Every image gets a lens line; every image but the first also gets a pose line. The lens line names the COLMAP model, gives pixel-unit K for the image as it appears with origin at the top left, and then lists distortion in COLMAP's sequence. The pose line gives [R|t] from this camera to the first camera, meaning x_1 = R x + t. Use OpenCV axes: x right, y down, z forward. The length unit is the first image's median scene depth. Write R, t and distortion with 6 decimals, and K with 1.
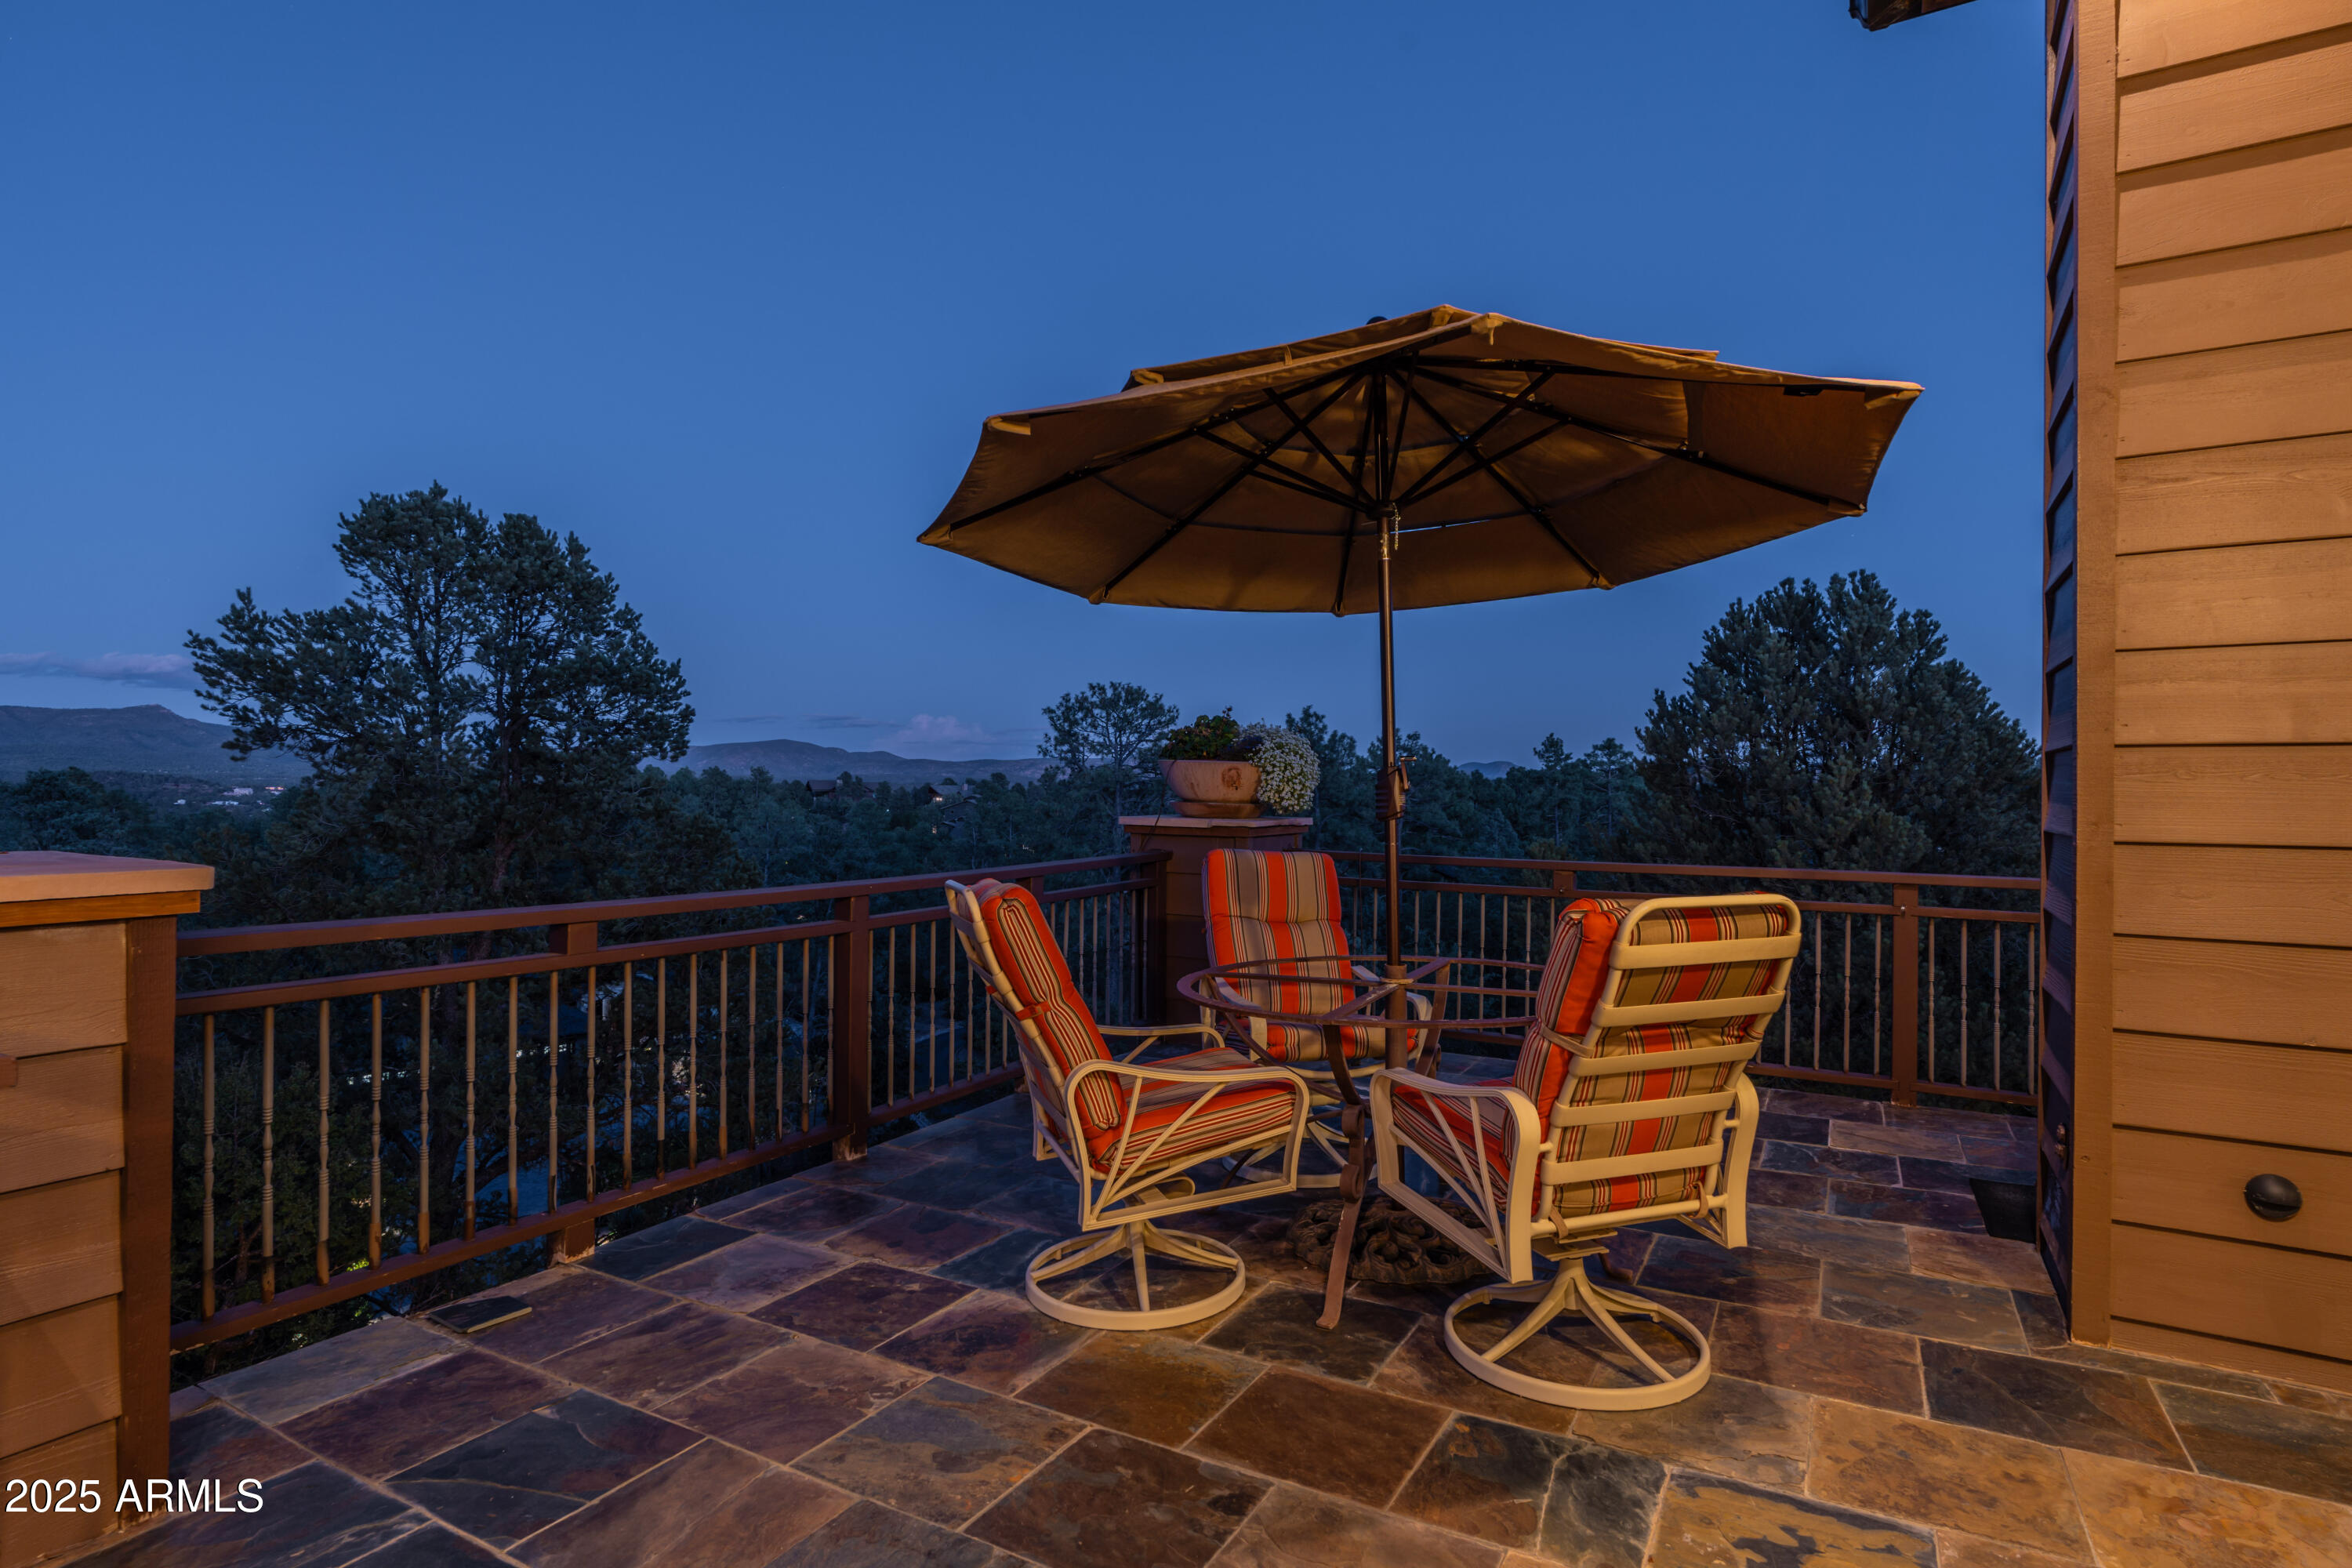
lens RADIAL K [[1187.7, 0, 1173.3], [0, 1187.7, 778.4], [0, 0, 1]] dist [0.000080, -0.000089]
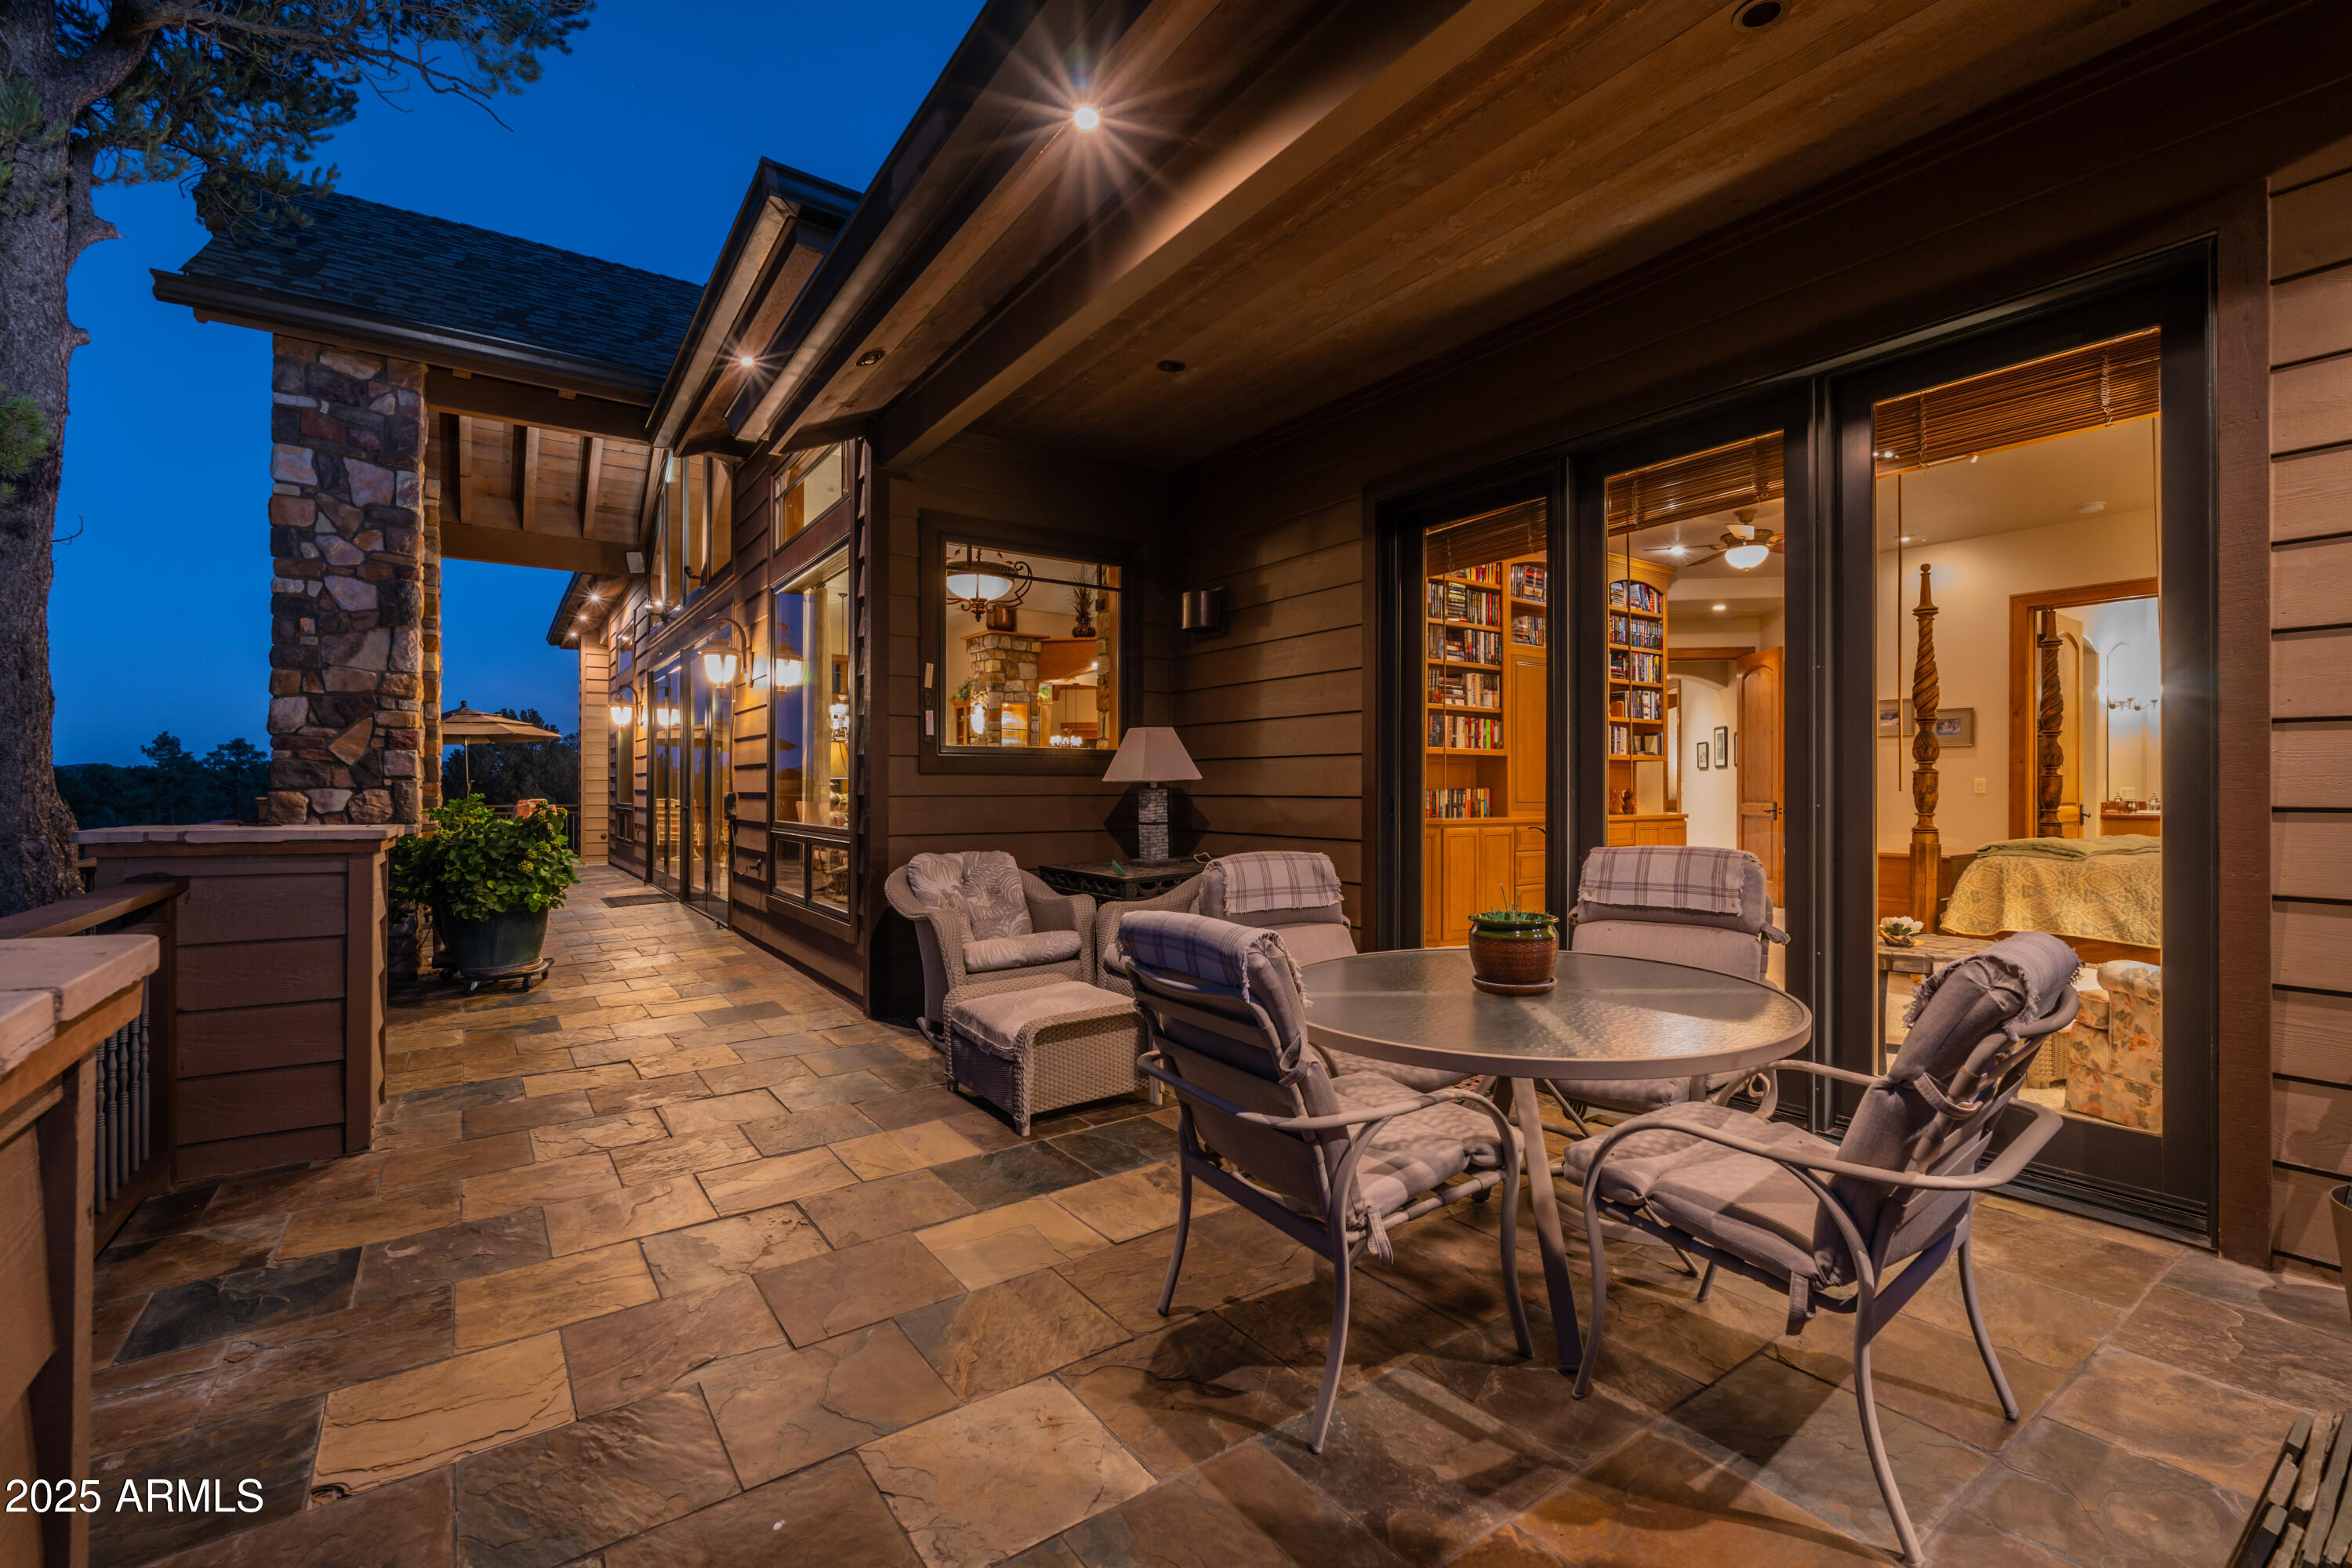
lens RADIAL K [[1049.8, 0, 1192.9], [0, 1049.8, 785.2], [0, 0, 1]] dist [-0.000726, -0.000497]
pose [[0.429969, -0.002083, 0.902841, -1.494532], [-0.004334, 0.999981, 0.004371, -0.013872], [-0.902833, -0.005793, 0.429952, -2.088880]]
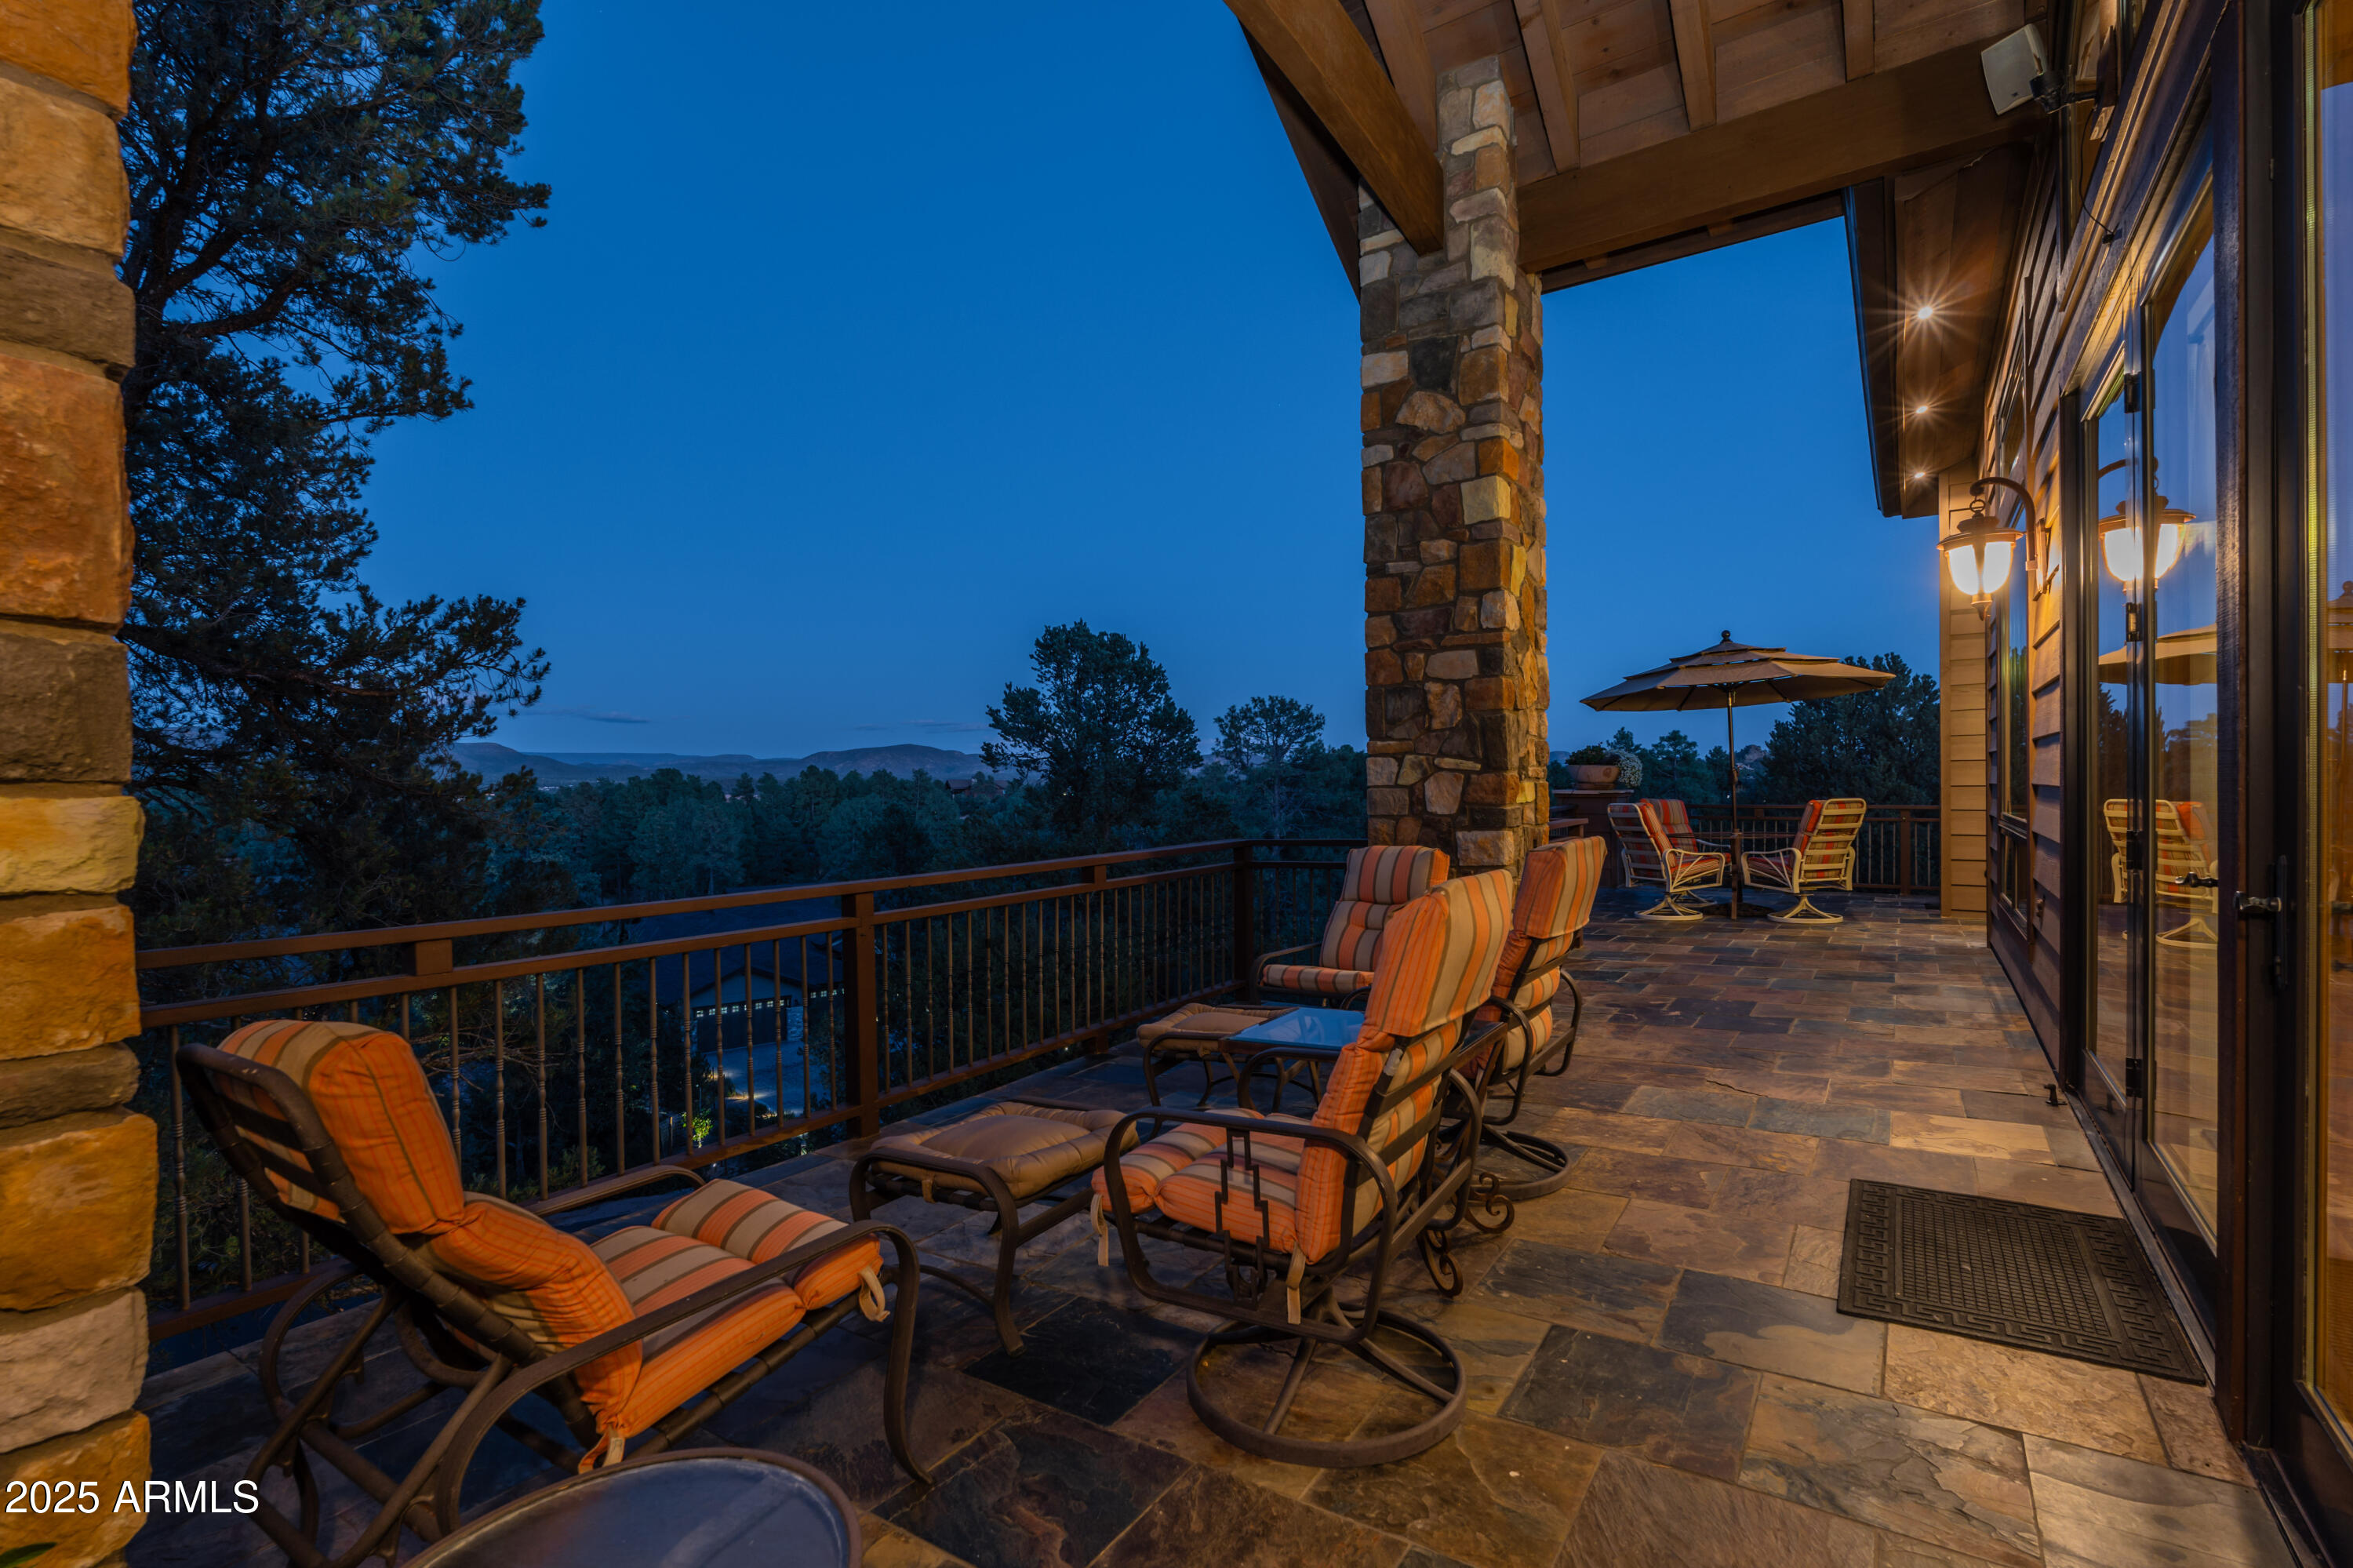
lens RADIAL K [[1050.3, 0, 1193.4], [0, 1050.3, 785.2], [0, 0, 1]] dist [-0.000726, -0.000497]
pose [[0.997216, -0.016574, -0.072707, -0.316493], [0.017401, 0.999791, 0.010757, -0.006118], [0.072513, -0.011993, 0.997295, -0.578642]]
